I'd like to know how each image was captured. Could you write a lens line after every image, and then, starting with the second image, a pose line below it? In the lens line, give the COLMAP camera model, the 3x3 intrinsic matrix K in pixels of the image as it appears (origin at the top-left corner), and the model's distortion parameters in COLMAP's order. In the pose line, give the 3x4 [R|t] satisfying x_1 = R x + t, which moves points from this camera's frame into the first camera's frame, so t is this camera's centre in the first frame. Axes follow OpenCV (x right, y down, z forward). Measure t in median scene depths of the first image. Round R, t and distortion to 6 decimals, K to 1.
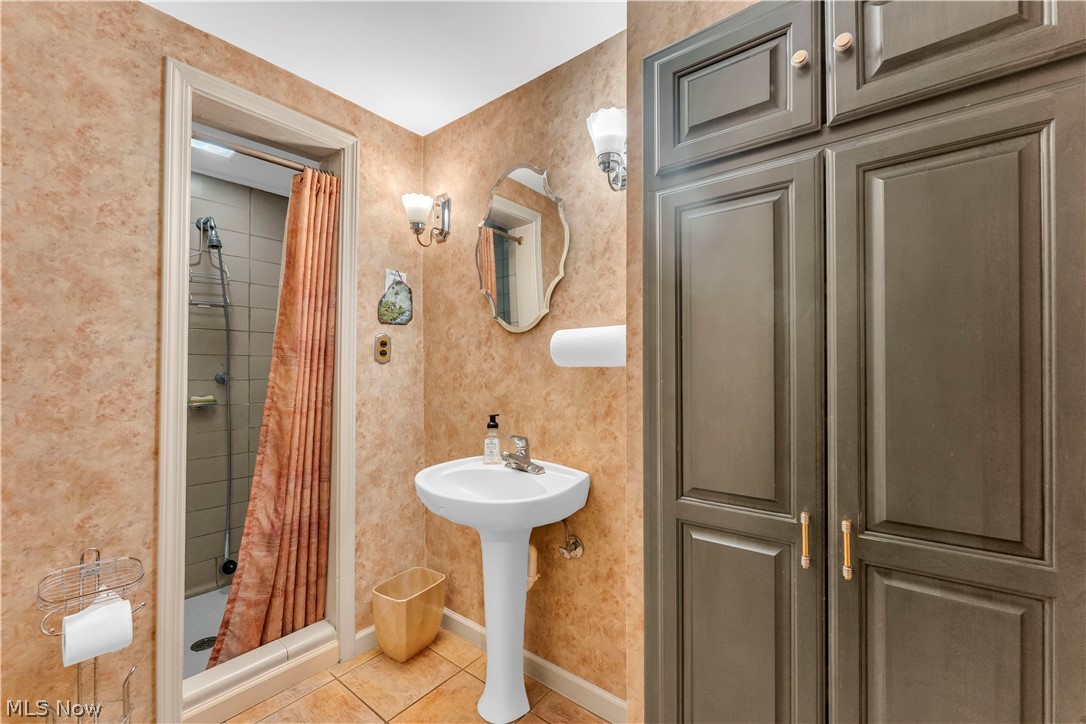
lens RADIAL K [[442.8, 0, 545.5], [0, 442.8, 362.4], [0, 0, 1]] dist [-0.002749, -0.000490]
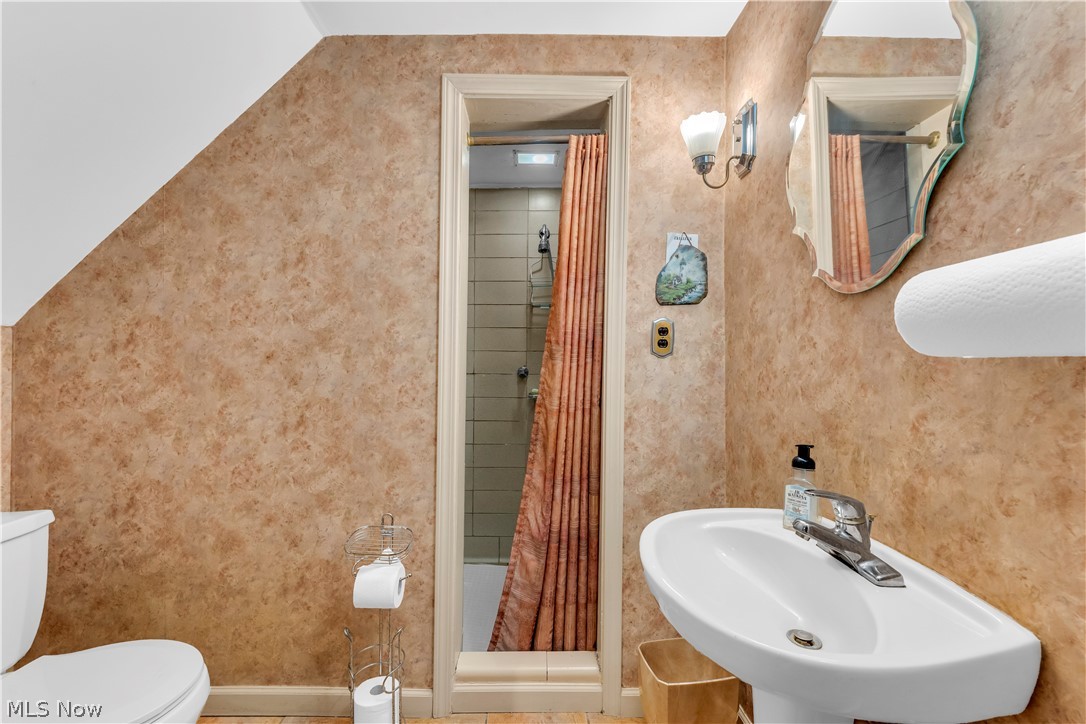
lens RADIAL K [[442.8, 0, 540.2], [0, 442.8, 367.0], [0, 0, 1]] dist [-0.002749, -0.000490]
pose [[0.632743, 0.004886, -0.774346, 0.105772], [0.010006, 0.999845, 0.014485, 0.008048], [0.774297, -0.016914, 0.632596, 0.385646]]
